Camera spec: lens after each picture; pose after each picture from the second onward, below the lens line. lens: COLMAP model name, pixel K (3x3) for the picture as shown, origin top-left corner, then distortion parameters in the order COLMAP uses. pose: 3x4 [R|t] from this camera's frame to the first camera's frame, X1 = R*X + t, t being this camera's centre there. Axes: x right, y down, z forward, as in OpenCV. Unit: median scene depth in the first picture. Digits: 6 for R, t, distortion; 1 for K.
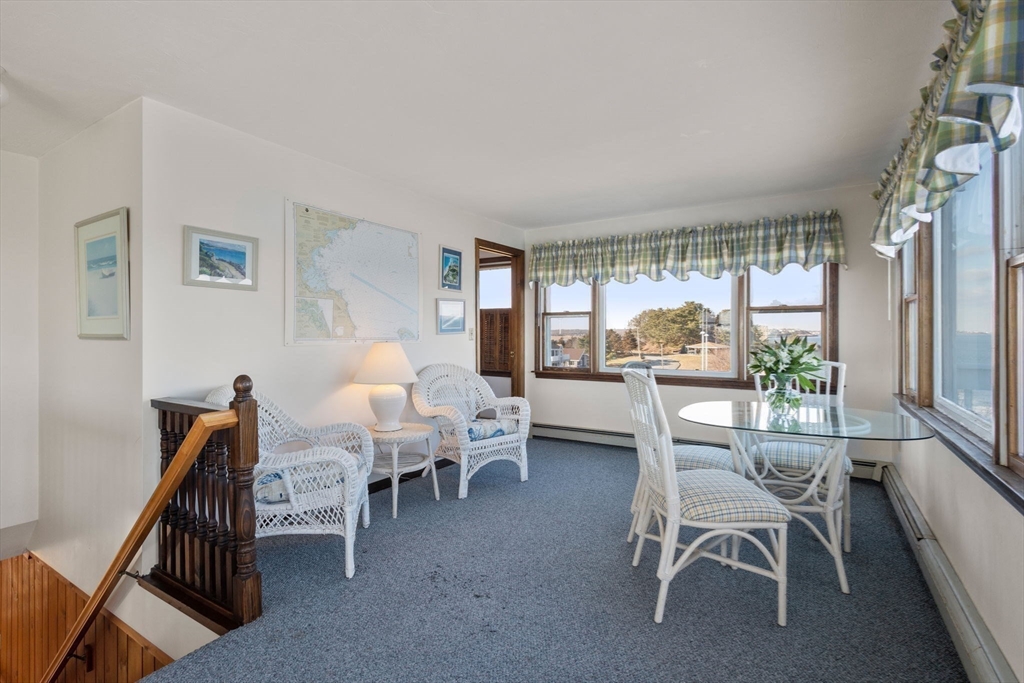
lens RADIAL K [[477.8, 0, 510.6], [0, 477.8, 330.8], [0, 0, 1]] dist [0.004909, 0.000619]
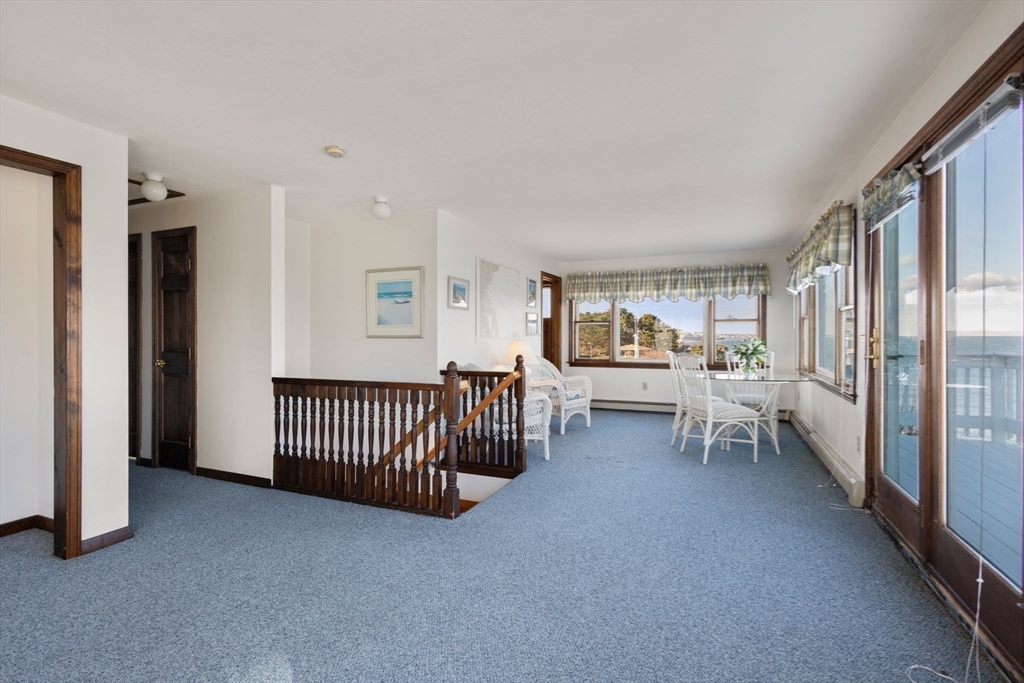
lens RADIAL K [[477.8, 0, 510.6], [0, 477.8, 330.8], [0, 0, 1]] dist [0.004909, 0.000619]
pose [[0.988818, 0.003427, 0.149089, -0.443831], [-0.002708, 0.999984, -0.005024, -0.001045], [-0.149103, 0.004564, 0.988811, -0.517102]]
